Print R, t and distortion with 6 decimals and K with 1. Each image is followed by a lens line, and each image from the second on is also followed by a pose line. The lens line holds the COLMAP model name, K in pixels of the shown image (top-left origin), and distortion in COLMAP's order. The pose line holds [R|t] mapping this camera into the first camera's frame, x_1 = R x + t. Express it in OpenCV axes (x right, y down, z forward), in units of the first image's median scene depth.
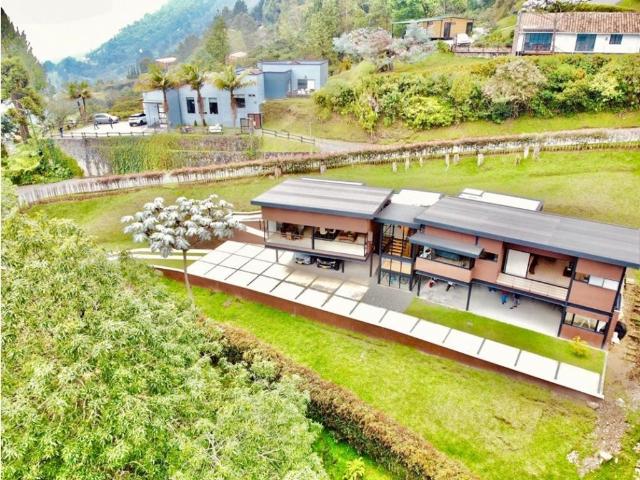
lens RADIAL K [[480.9, 0, 320.0], [0, 480.9, 240.0], [0, 0, 1]] dist [0.001541, -0.006568]
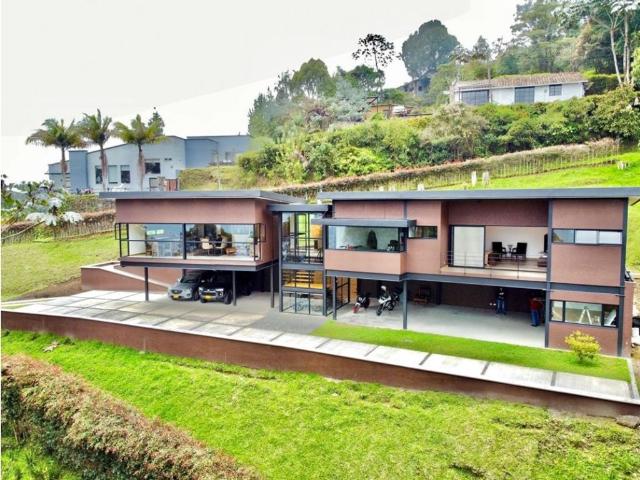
lens RADIAL K [[480.9, 0, 320.0], [0, 480.9, 240.0], [0, 0, 1]] dist [0.001541, -0.006568]
pose [[0.998741, -0.005473, 0.049867, 0.119654], [0.022285, 0.938976, -0.343259, 0.192148], [-0.044945, 0.343938, 0.937916, 0.265141]]
